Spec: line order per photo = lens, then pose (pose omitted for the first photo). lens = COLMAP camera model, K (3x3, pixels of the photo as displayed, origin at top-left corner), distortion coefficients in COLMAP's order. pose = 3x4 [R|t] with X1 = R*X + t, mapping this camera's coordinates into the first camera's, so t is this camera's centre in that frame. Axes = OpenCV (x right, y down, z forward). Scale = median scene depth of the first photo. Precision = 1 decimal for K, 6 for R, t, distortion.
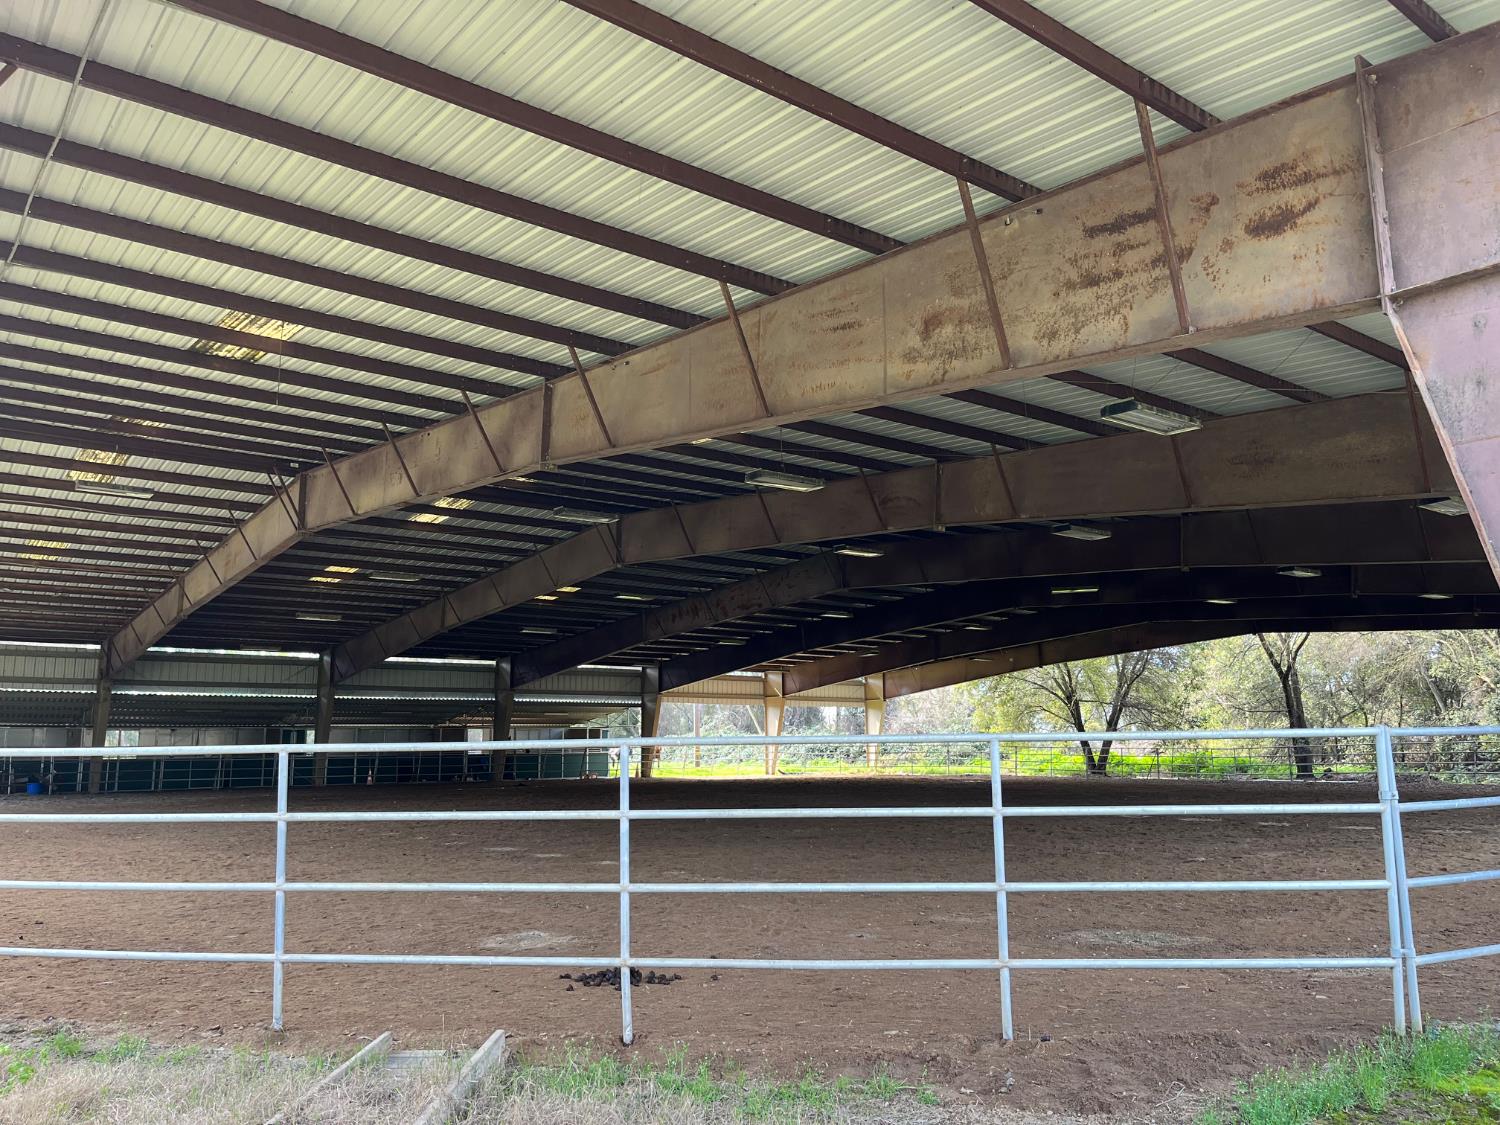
lens RADIAL K [[1129.5, 0, 750.0], [0, 1129.5, 562.5], [0, 0, 1]] dist [0.088294, -0.119127]
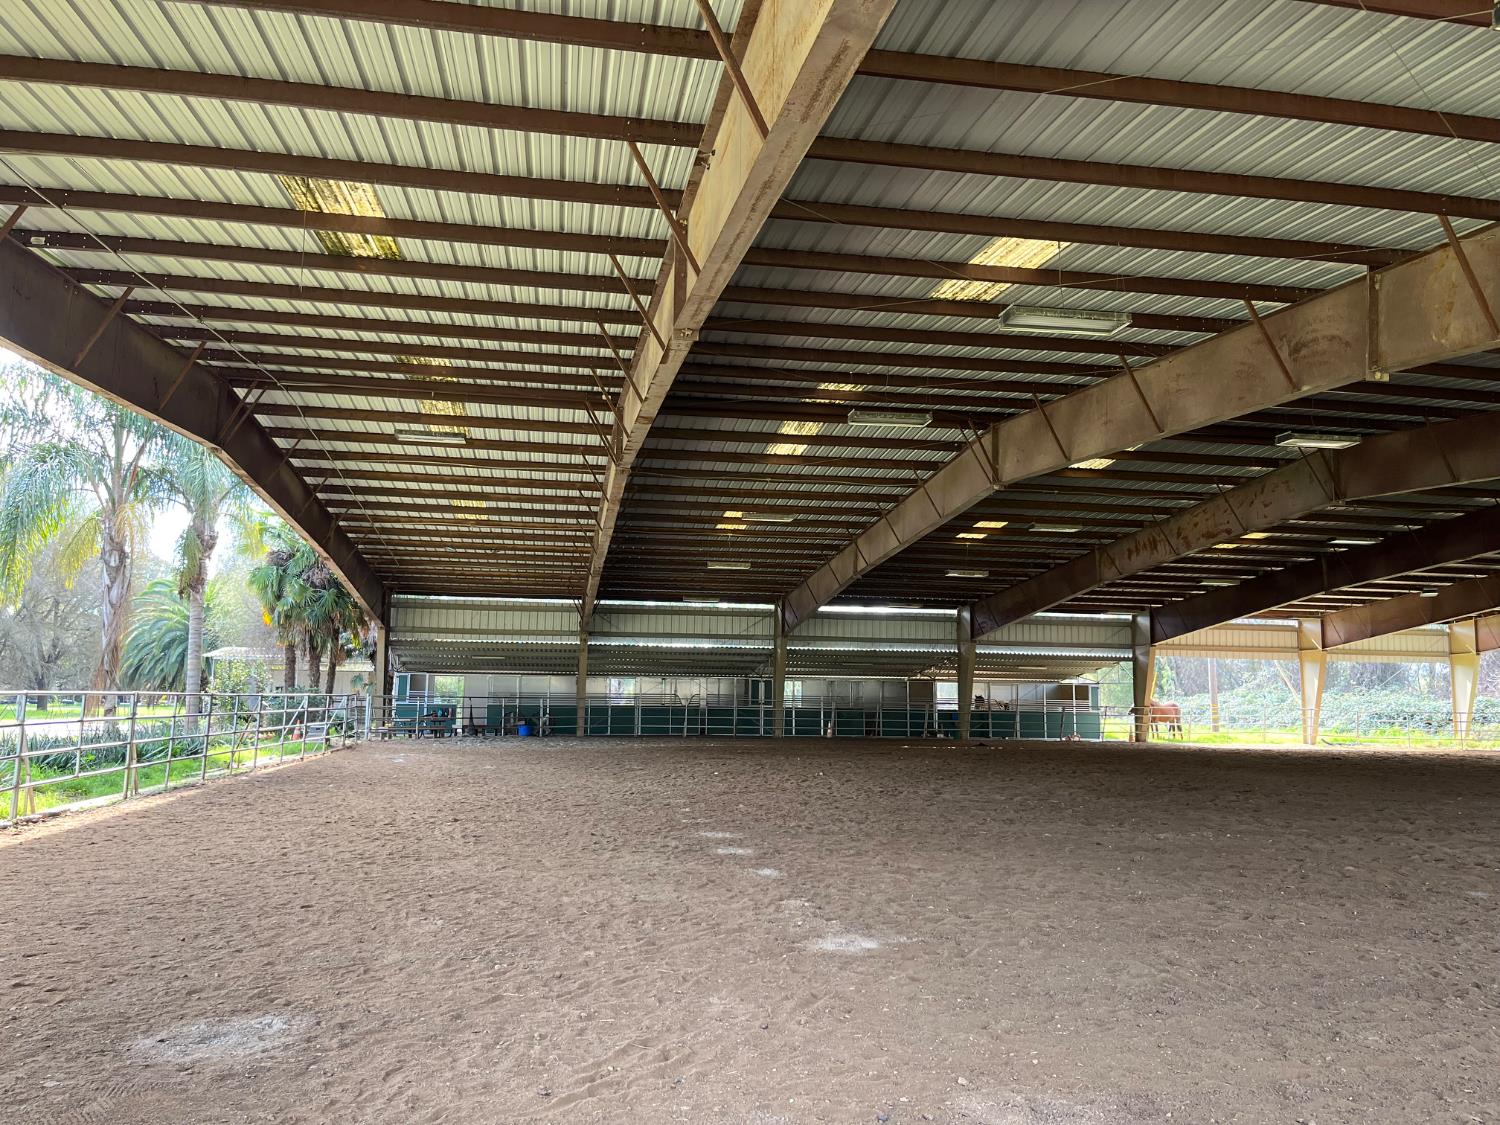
lens RADIAL K [[1129.5, 0, 750.0], [0, 1129.5, 562.5], [0, 0, 1]] dist [0.088294, -0.119127]
pose [[0.883921, -0.036813, -0.466184, 0.063494], [0.055866, 0.998070, 0.027111, 0.014732], [0.464287, -0.050008, 0.884272, 0.115822]]
